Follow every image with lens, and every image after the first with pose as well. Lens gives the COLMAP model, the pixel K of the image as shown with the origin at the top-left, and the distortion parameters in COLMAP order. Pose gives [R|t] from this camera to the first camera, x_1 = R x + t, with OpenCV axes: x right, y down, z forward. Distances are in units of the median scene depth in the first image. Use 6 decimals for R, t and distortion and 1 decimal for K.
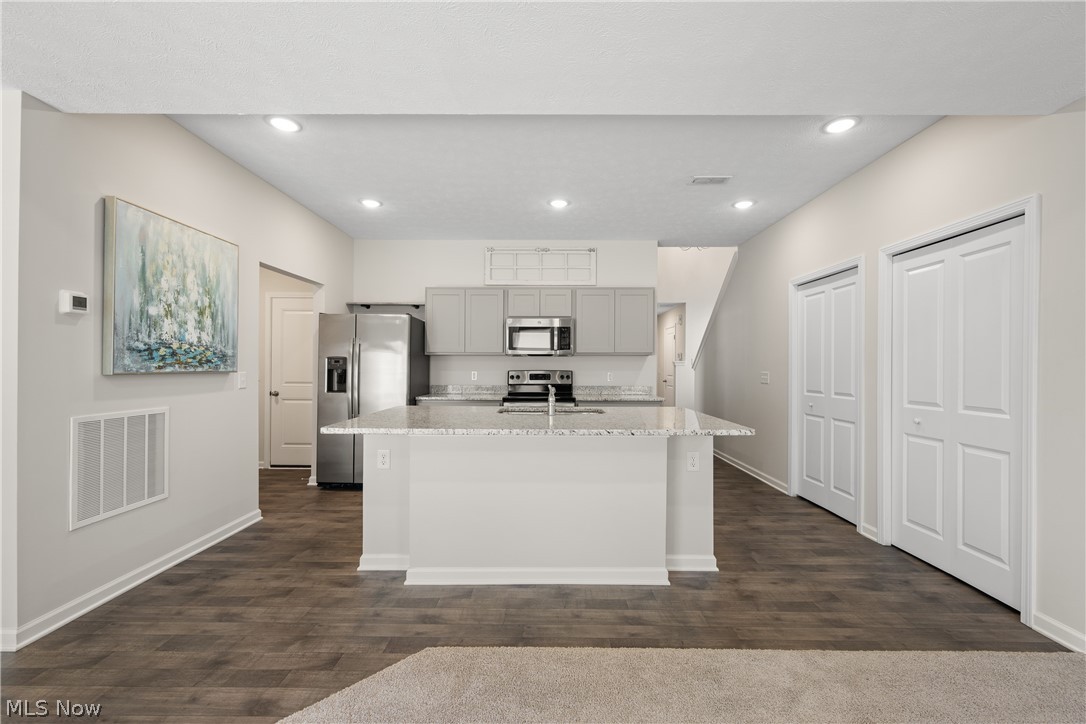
lens RADIAL K [[433.1, 0, 554.7], [0, 433.1, 365.3], [0, 0, 1]] dist [-0.000396, 0.000037]
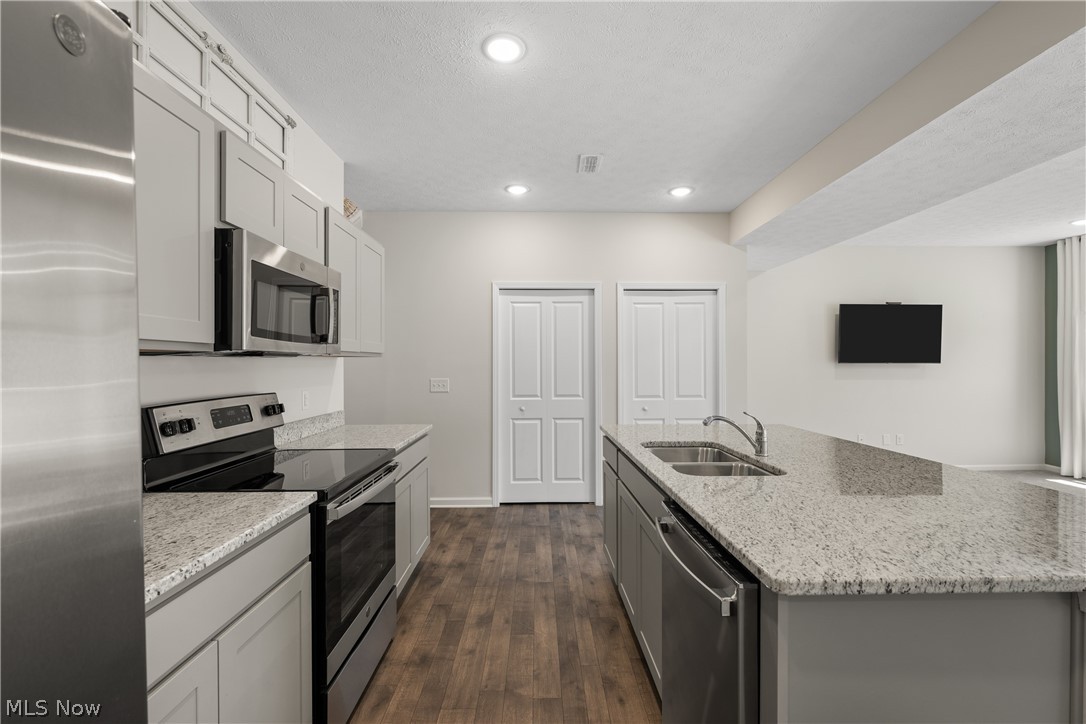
lens RADIAL K [[472.7, 0, 542.2], [0, 472.7, 363.3], [0, 0, 1]] dist [0.004186, 0.000021]
pose [[-0.018652, -0.001198, 0.999825, -0.688363], [0.001560, 0.999998, 0.001227, -0.024994], [-0.999825, 0.001583, -0.018650, 1.267667]]
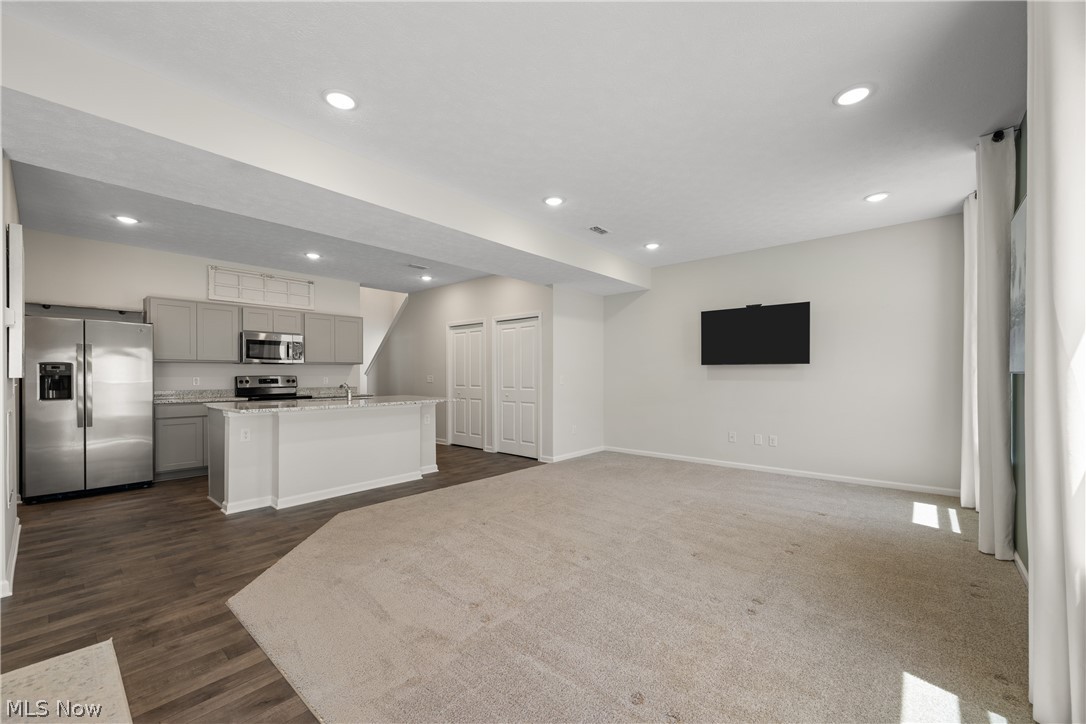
lens RADIAL K [[433.1, 0, 540.3], [0, 433.1, 376.3], [0, 0, 1]] dist [-0.000396, 0.000037]
pose [[0.659979, -0.007825, 0.751243, -0.736887], [0.003633, 0.999967, 0.007225, 0.011640], [-0.751275, -0.002039, 0.659986, -0.624324]]
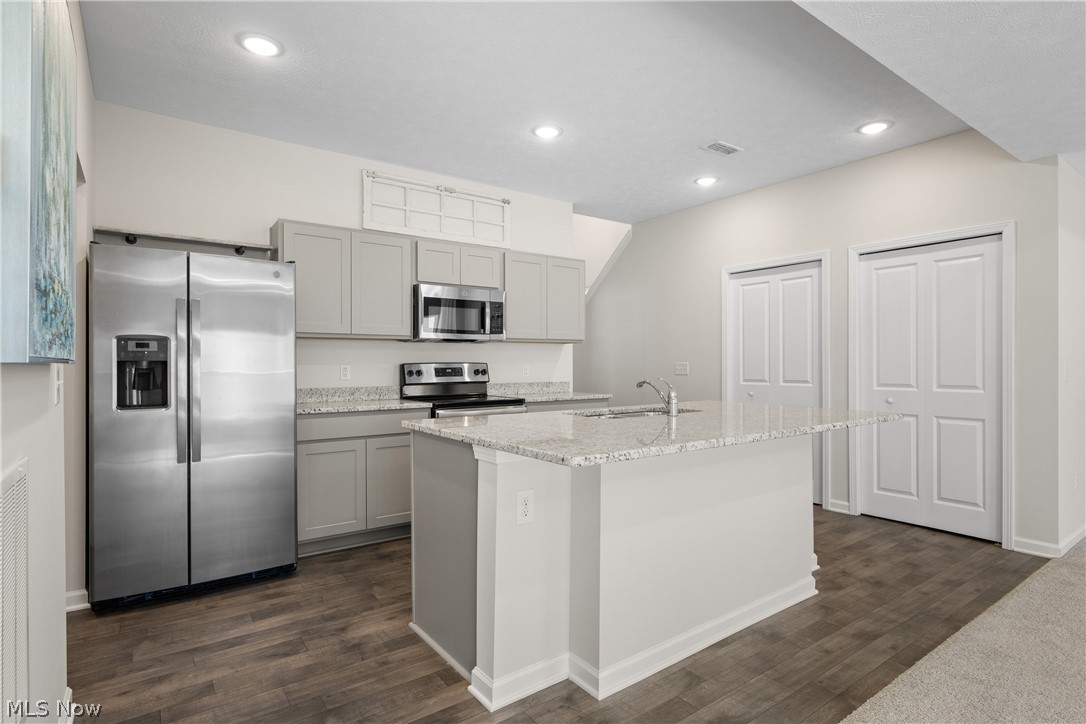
lens RADIAL K [[546.3, 0, 534.4], [0, 546.3, 363.1], [0, 0, 1]] dist [0.004535, -0.003359]
pose [[0.812205, -0.006218, 0.583339, -0.721270], [0.005856, 0.999980, 0.002506, 0.018186], [-0.583343, 0.001381, 0.812225, 0.344778]]
